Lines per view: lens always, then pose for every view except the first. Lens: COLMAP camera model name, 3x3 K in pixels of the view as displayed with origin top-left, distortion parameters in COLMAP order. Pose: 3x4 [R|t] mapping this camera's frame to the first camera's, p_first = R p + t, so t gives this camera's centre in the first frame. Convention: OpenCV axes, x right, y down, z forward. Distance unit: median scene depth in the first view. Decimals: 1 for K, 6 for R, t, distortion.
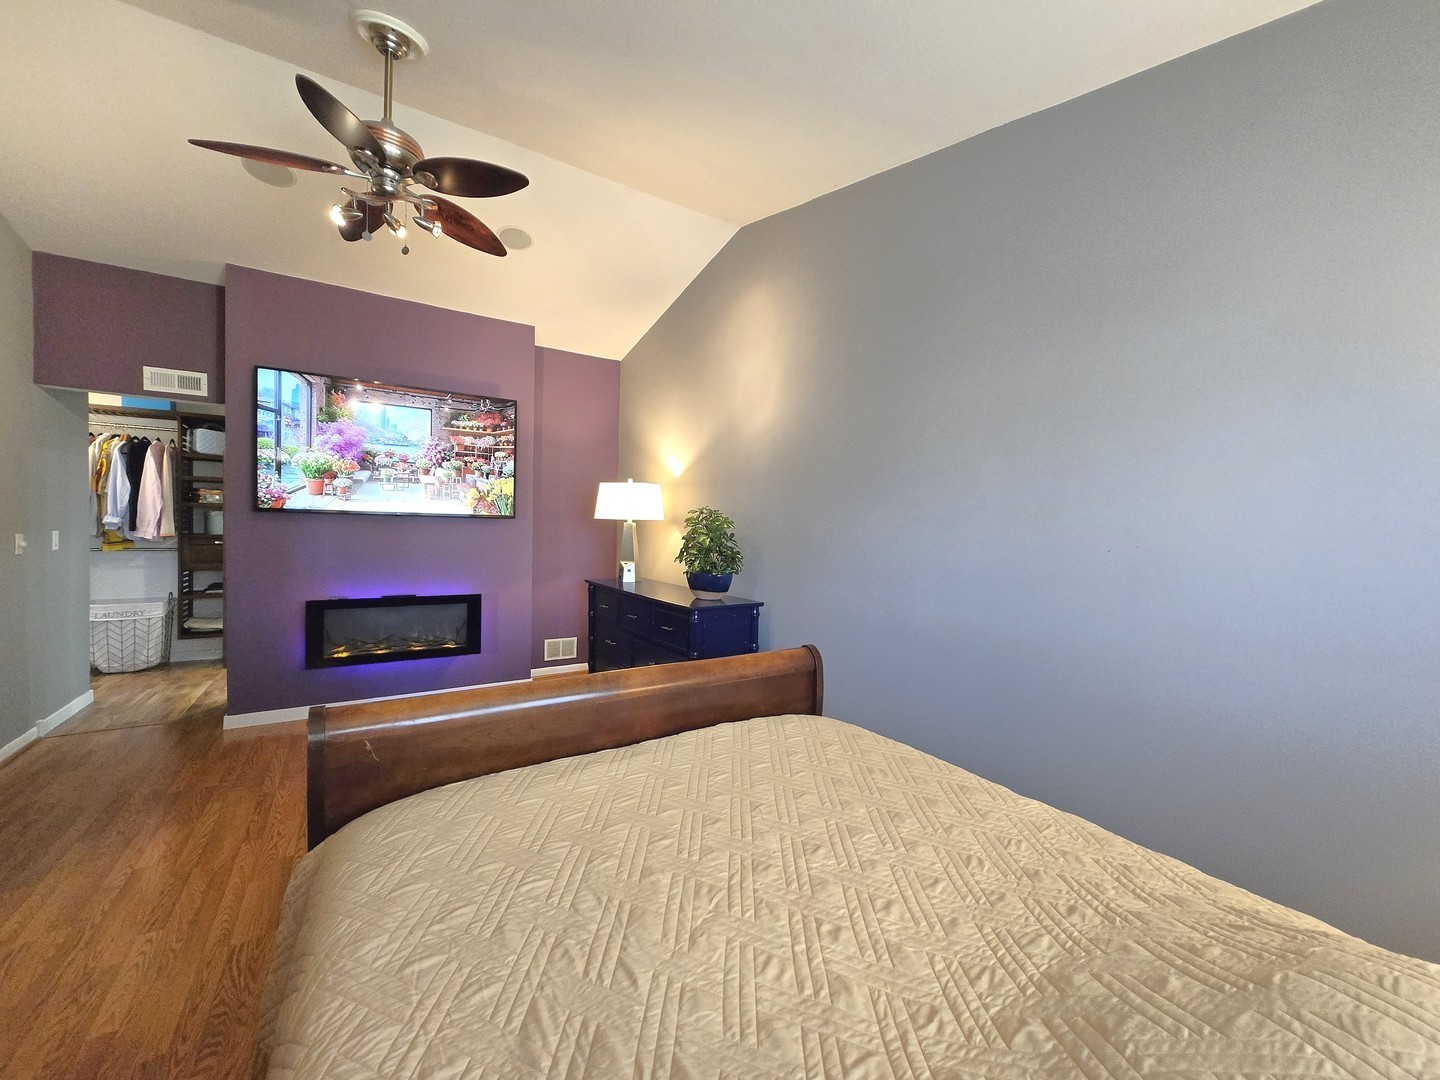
lens RADIAL K [[564.0, 0, 714.3], [0, 564.0, 542.1], [0, 0, 1]] dist [0.001393, -0.000253]
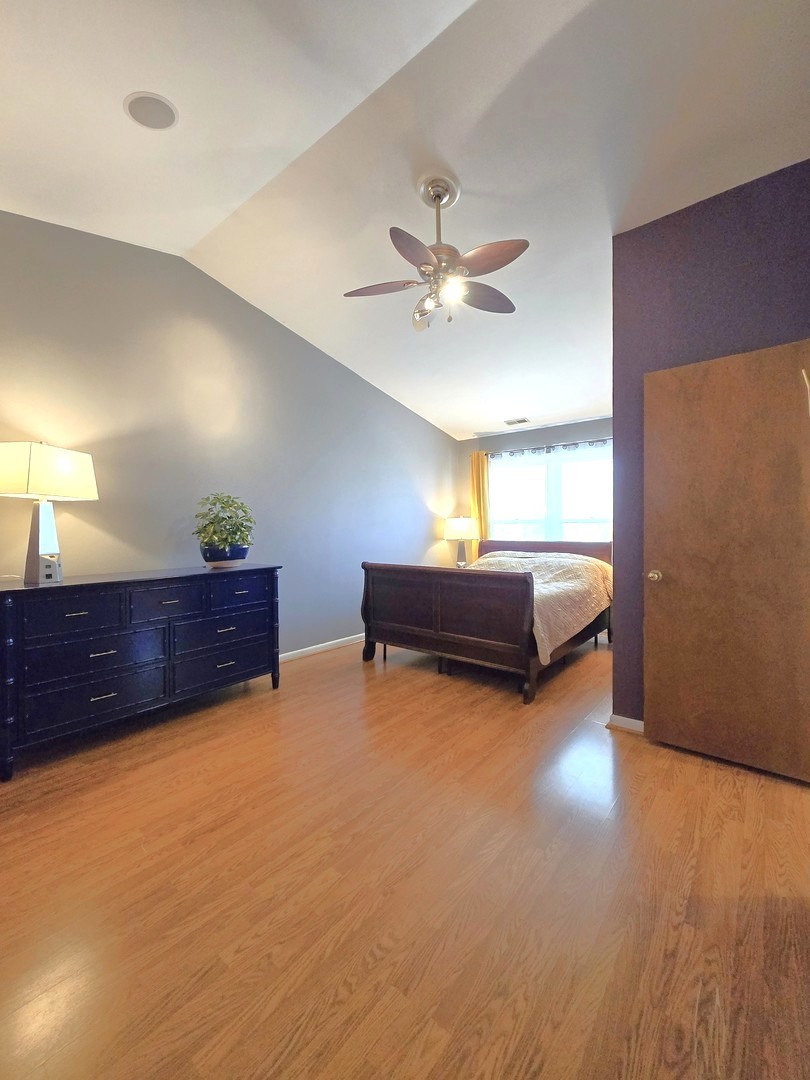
lens RADIAL K [[444.0, 0, 405.0], [0, 444.0, 540.0], [0, 0, 1]] dist [-0.001790, -0.000388]
pose [[-0.321524, -0.044347, 0.945862, -0.913308], [0.026382, 0.998095, 0.055764, -0.004712], [-0.946534, 0.042883, -0.319742, 0.802953]]
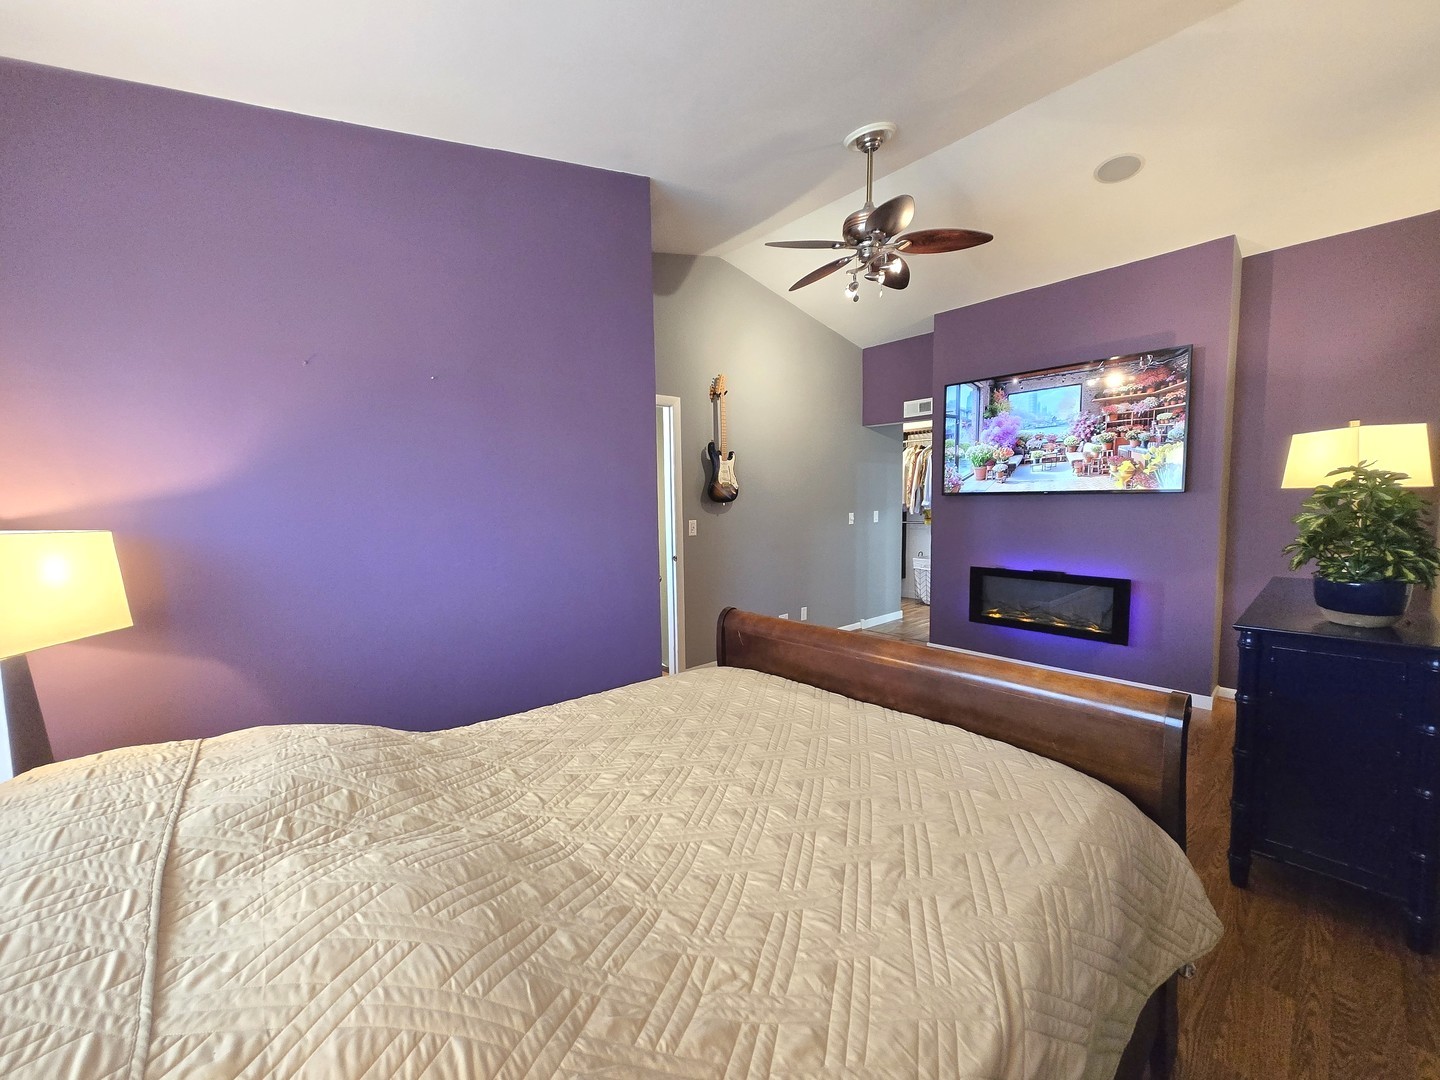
lens RADIAL K [[564.0, 0, 714.3], [0, 564.0, 542.1], [0, 0, 1]] dist [0.001393, -0.000253]
pose [[0.159042, 0.049428, -0.986034, 0.384236], [-0.008957, 0.998777, 0.048622, -0.004177], [0.987231, 0.001099, 0.159290, 0.229010]]
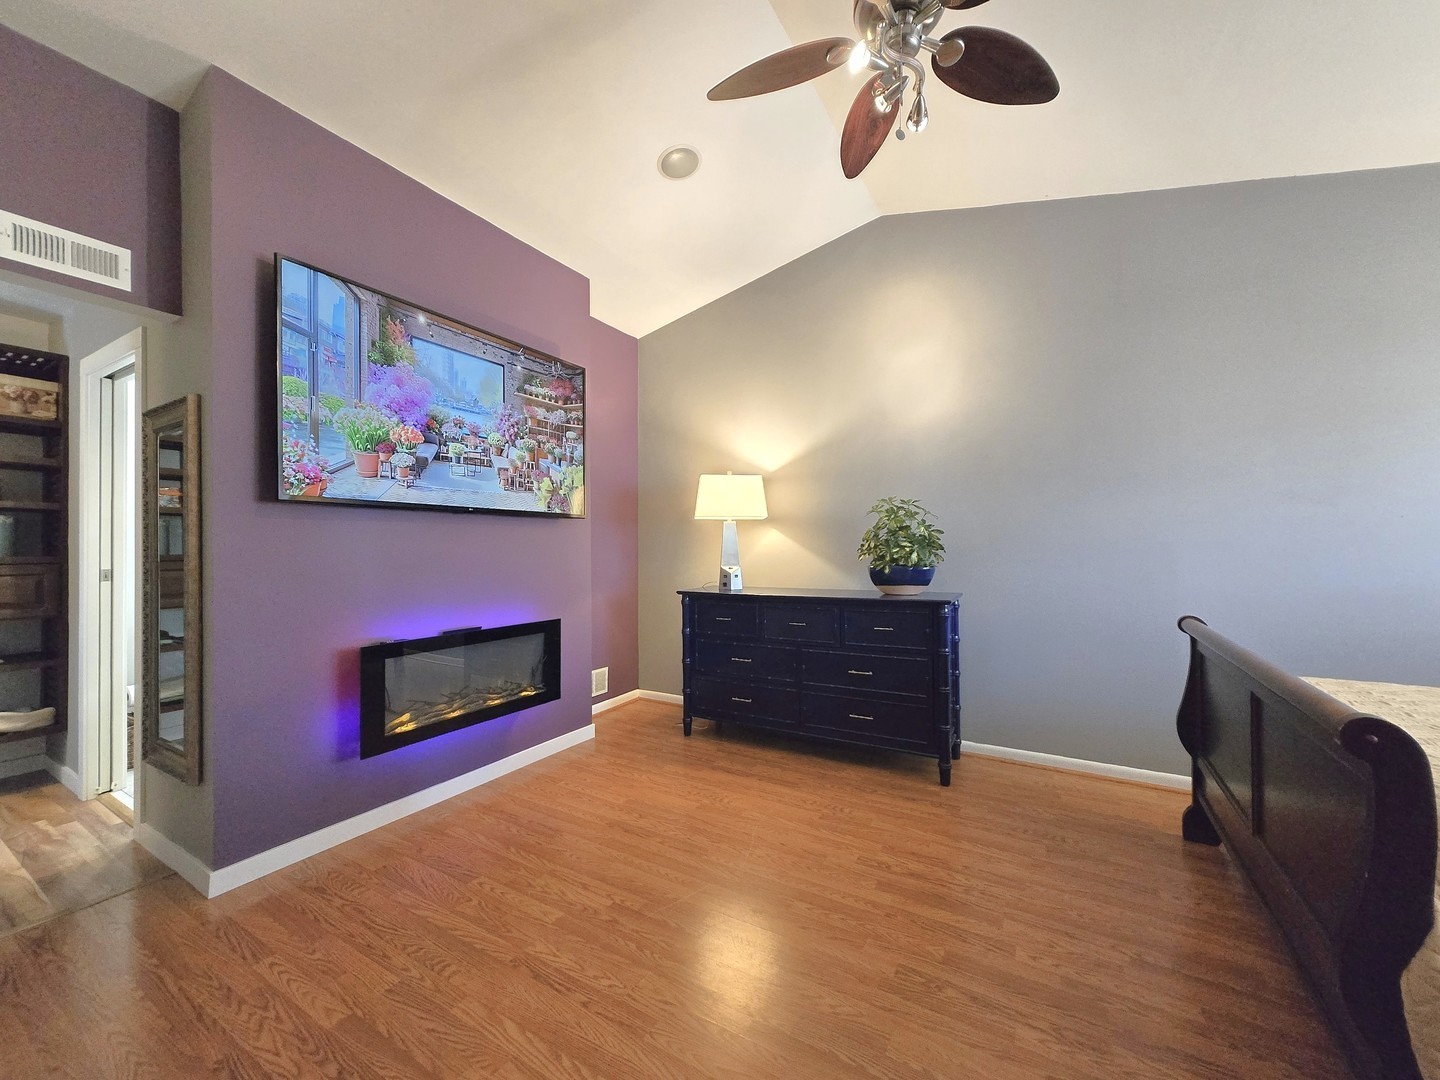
lens RADIAL K [[564.0, 0, 714.3], [0, 564.0, 542.1], [0, 0, 1]] dist [0.001393, -0.000253]
pose [[0.890207, -0.025330, 0.454851, -0.616658], [0.039014, 0.999024, -0.020722, 0.015673], [-0.453882, 0.036193, 0.890326, 0.254200]]
